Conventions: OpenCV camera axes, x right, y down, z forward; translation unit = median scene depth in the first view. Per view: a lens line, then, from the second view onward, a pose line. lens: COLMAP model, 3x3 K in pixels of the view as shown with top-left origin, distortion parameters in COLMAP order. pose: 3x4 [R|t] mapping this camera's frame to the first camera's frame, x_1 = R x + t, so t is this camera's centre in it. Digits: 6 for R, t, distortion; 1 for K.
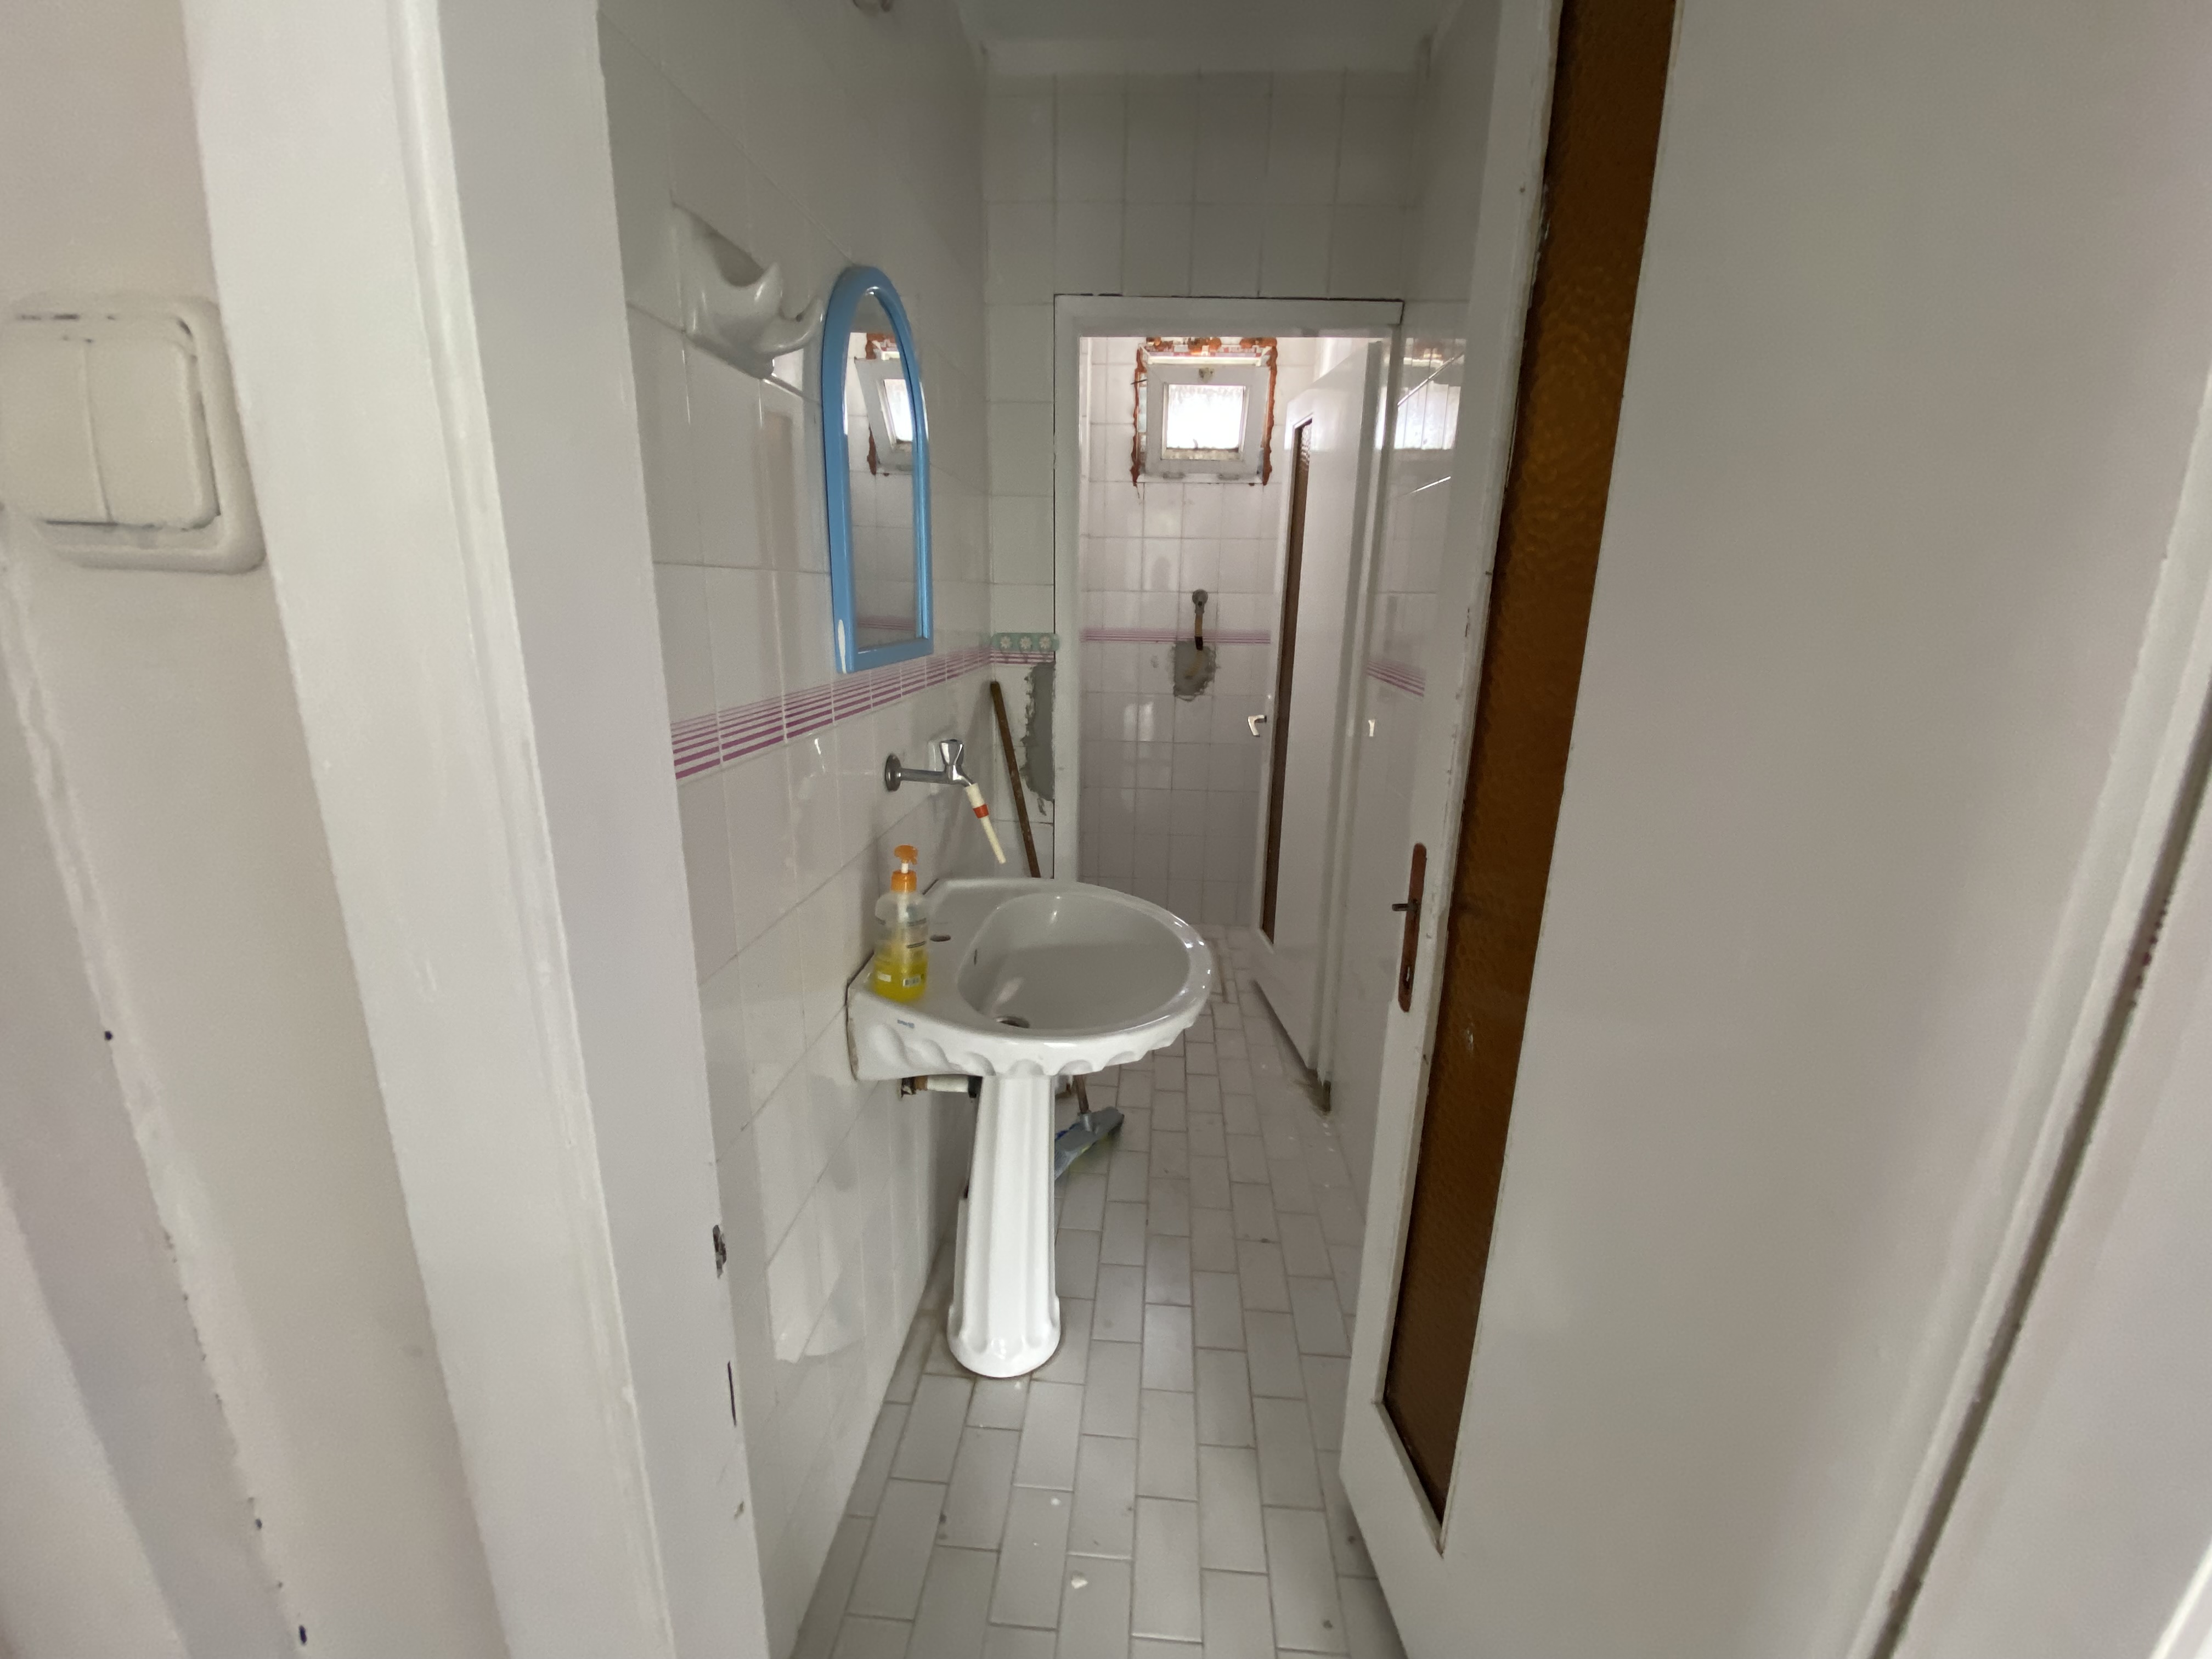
lens RADIAL K [[889.6, 0, 1105.8], [0, 889.6, 826.9], [0, 0, 1]] dist [0.014887, -0.018003]
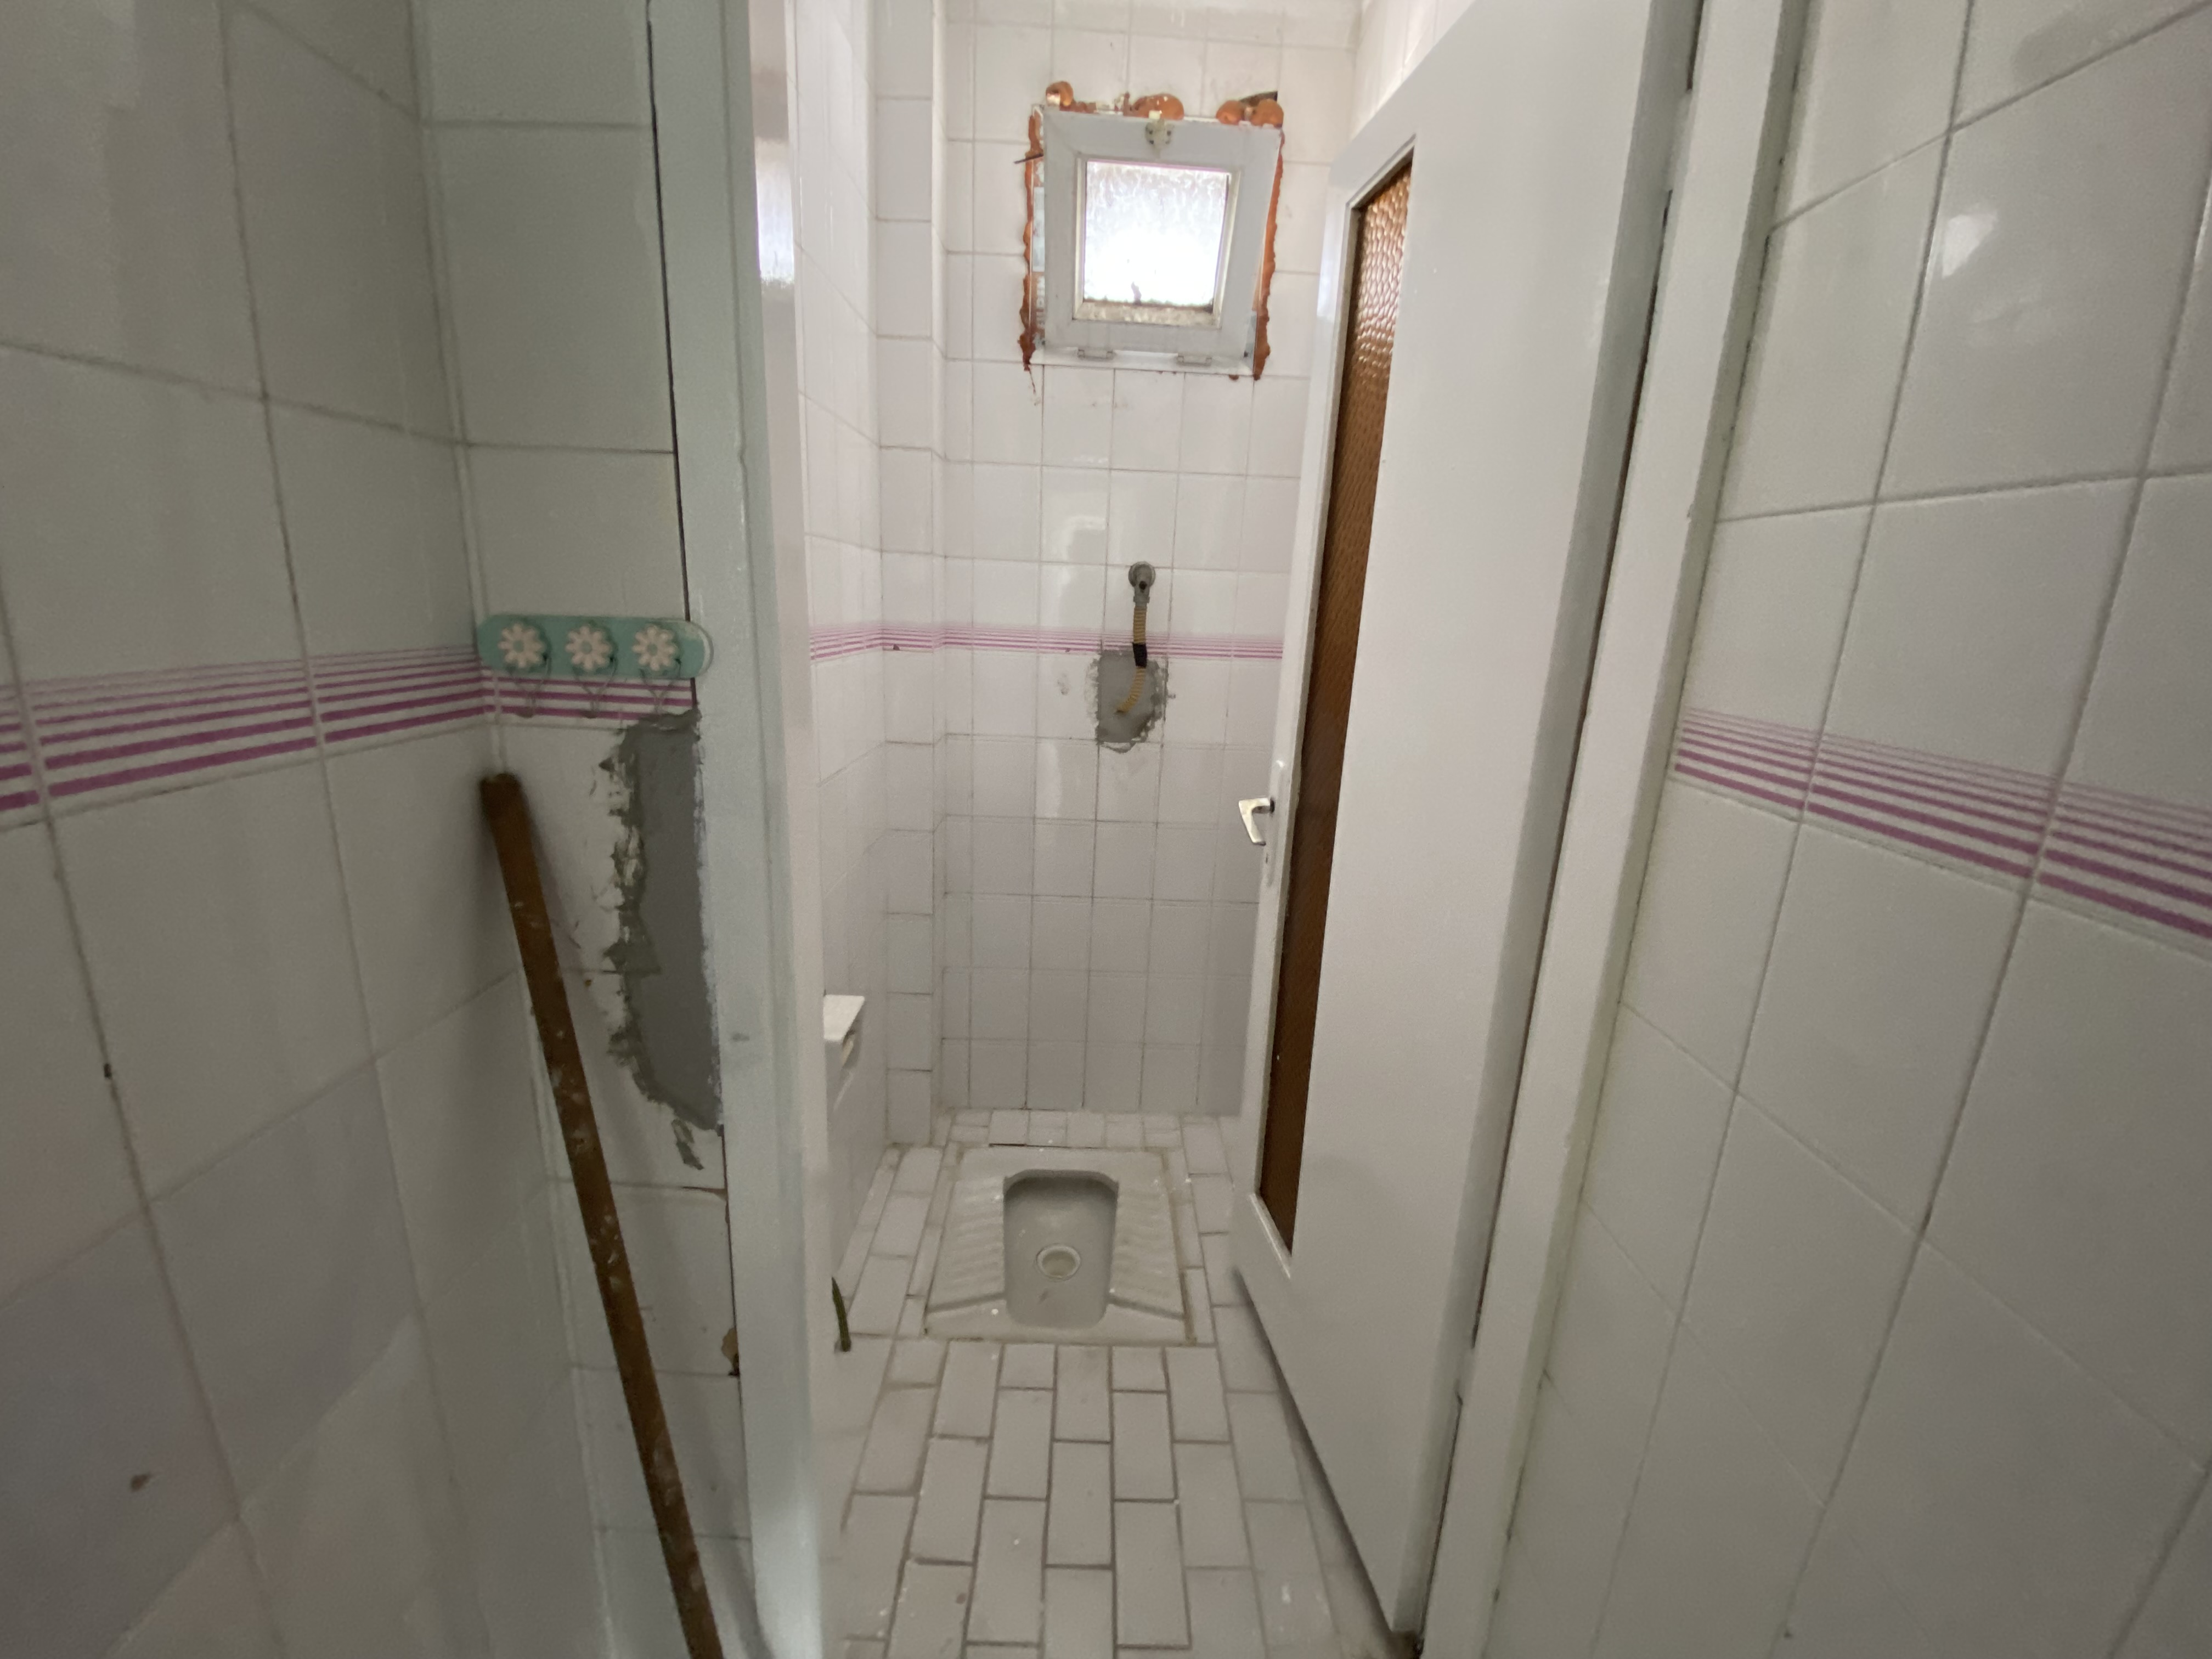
lens RADIAL K [[889.6, 0, 1105.8], [0, 889.6, 826.9], [0, 0, 1]] dist [0.014887, -0.018003]
pose [[0.996669, 0.004365, 0.081438, 0.038454], [-0.003709, 0.999959, -0.008210, -0.095716], [-0.081471, 0.007881, 0.996645, 0.454106]]
